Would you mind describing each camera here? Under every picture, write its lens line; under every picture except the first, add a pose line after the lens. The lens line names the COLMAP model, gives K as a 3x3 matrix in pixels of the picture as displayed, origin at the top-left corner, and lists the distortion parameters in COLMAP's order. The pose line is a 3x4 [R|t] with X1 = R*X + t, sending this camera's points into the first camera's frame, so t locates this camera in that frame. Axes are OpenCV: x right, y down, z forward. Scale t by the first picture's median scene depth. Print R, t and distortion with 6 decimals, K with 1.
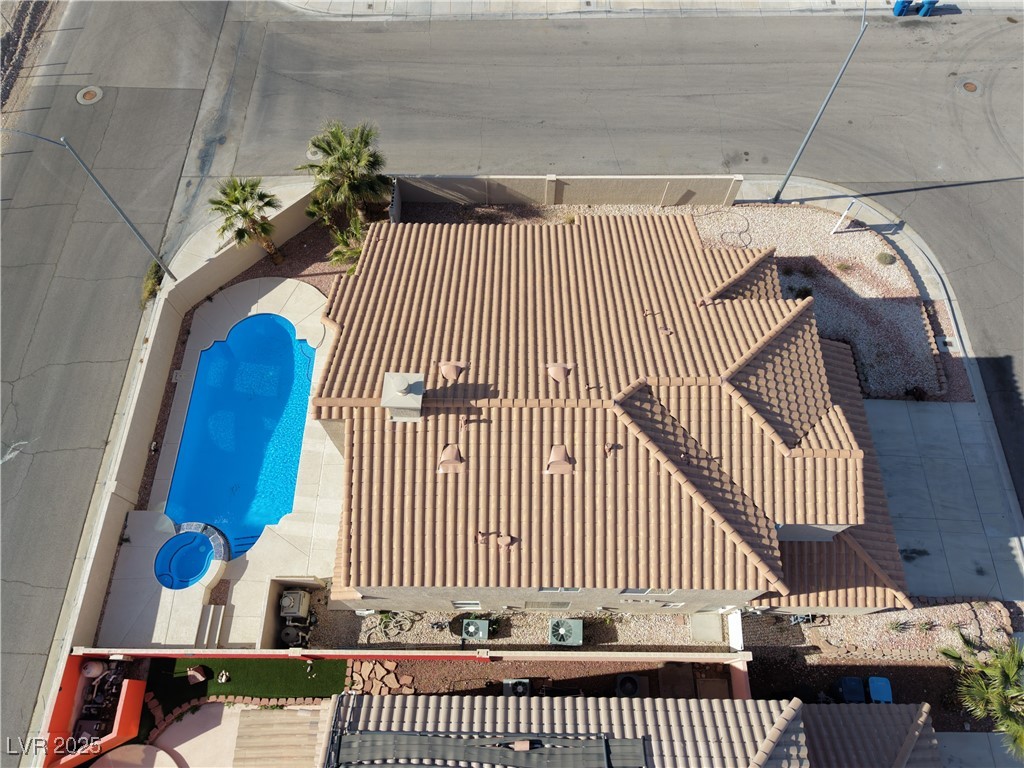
lens RADIAL K [[680.6, 0, 511.3], [0, 680.6, 388.6], [0, 0, 1]] dist [0.023049, -0.023084]
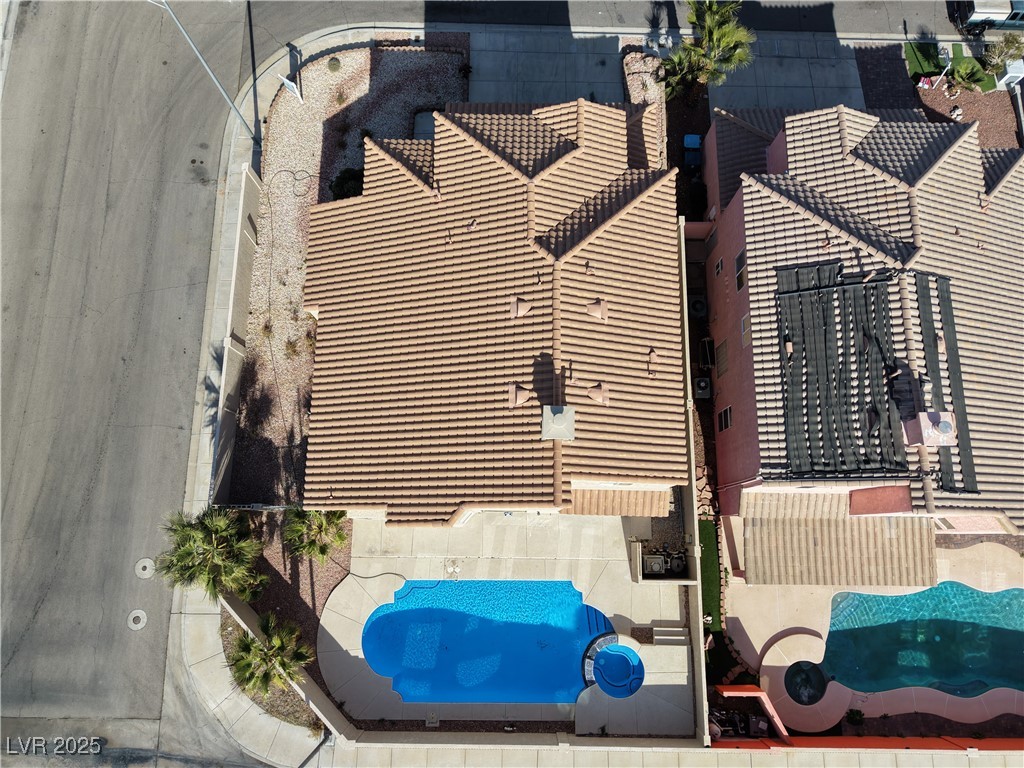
lens RADIAL K [[680.6, 0, 511.3], [0, 680.6, 388.6], [0, 0, 1]] dist [0.023049, -0.023084]
pose [[0.001172, -0.976140, 0.217137, -0.292268], [0.904051, 0.093844, 0.416996, -0.466082], [-0.427424, 0.195814, 0.882590, -0.017367]]
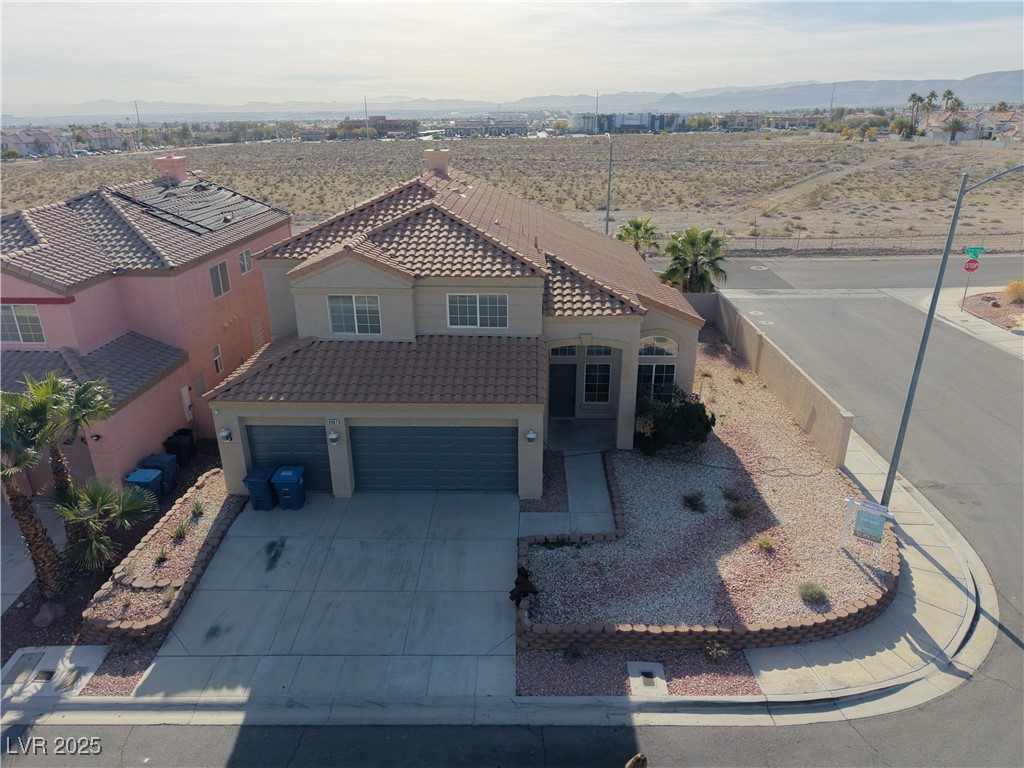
lens RADIAL K [[675.7, 0, 513.7], [0, 675.7, 390.5], [0, 0, 1]] dist [0.062918, -0.077109]
pose [[-0.010916, 0.382474, -0.923902, 1.303819], [-0.901878, 0.395271, 0.174289, -0.185193], [0.431853, 0.835149, 0.340631, 0.817075]]
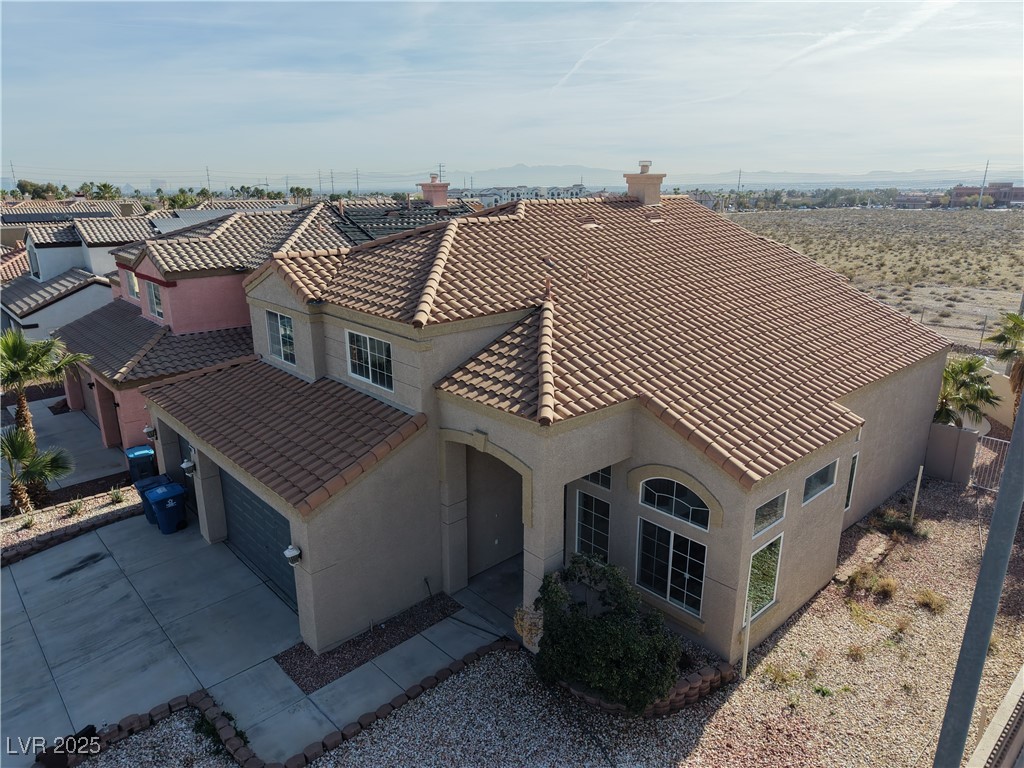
lens RADIAL K [[682.5, 0, 512.0], [0, 682.5, 384.0], [0, 0, 1]] dist [0.039447, -0.044825]
pose [[-0.728700, 0.197339, -0.655785, 0.764541], [-0.617895, 0.223454, 0.753840, -0.590479], [0.295300, 0.954529, -0.040896, 1.101049]]
